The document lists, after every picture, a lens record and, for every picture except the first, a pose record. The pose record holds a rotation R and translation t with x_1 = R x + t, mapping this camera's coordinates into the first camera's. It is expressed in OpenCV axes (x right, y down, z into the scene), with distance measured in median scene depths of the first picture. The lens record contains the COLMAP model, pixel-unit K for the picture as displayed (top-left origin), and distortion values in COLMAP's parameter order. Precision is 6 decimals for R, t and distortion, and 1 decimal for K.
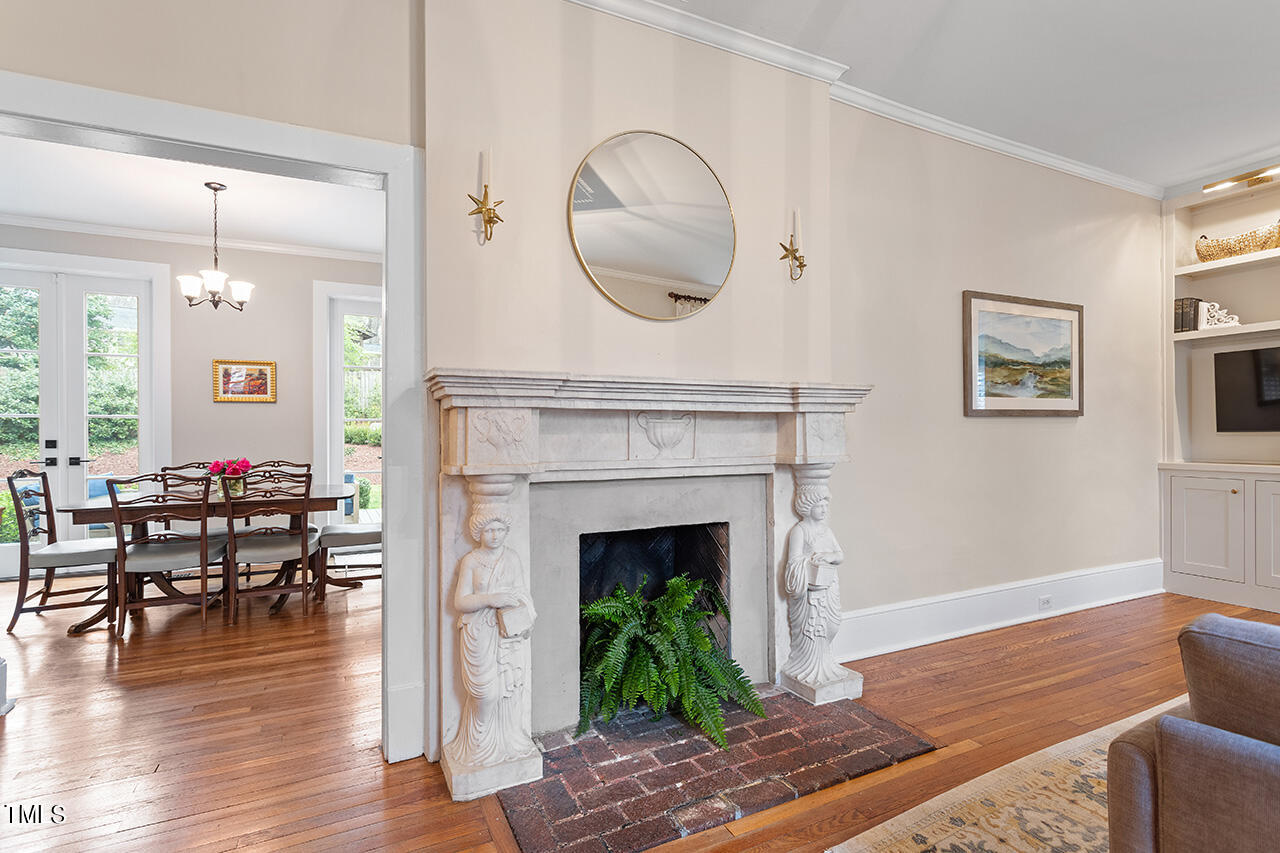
lens RADIAL K [[612.0, 0, 638.3], [0, 612.0, 430.7], [0, 0, 1]] dist [0.004191, 0.000733]
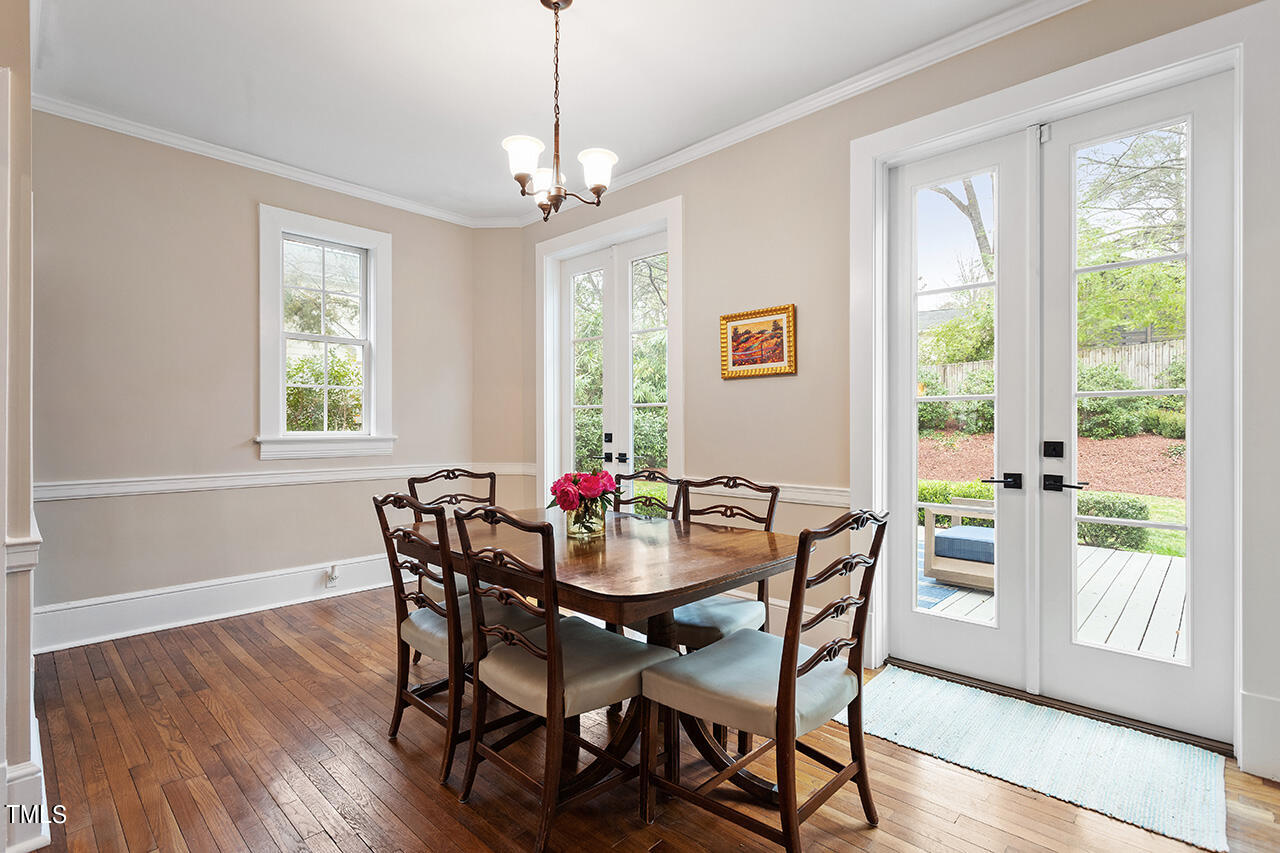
lens RADIAL K [[612.0, 0, 637.1], [0, 612.0, 430.3], [0, 0, 1]] dist [0.004191, 0.000733]
pose [[0.341767, 0.006744, -0.939761, -0.089705], [0.003710, 0.999957, 0.008525, 0.003146], [0.939778, -0.006400, 0.341727, 0.664285]]
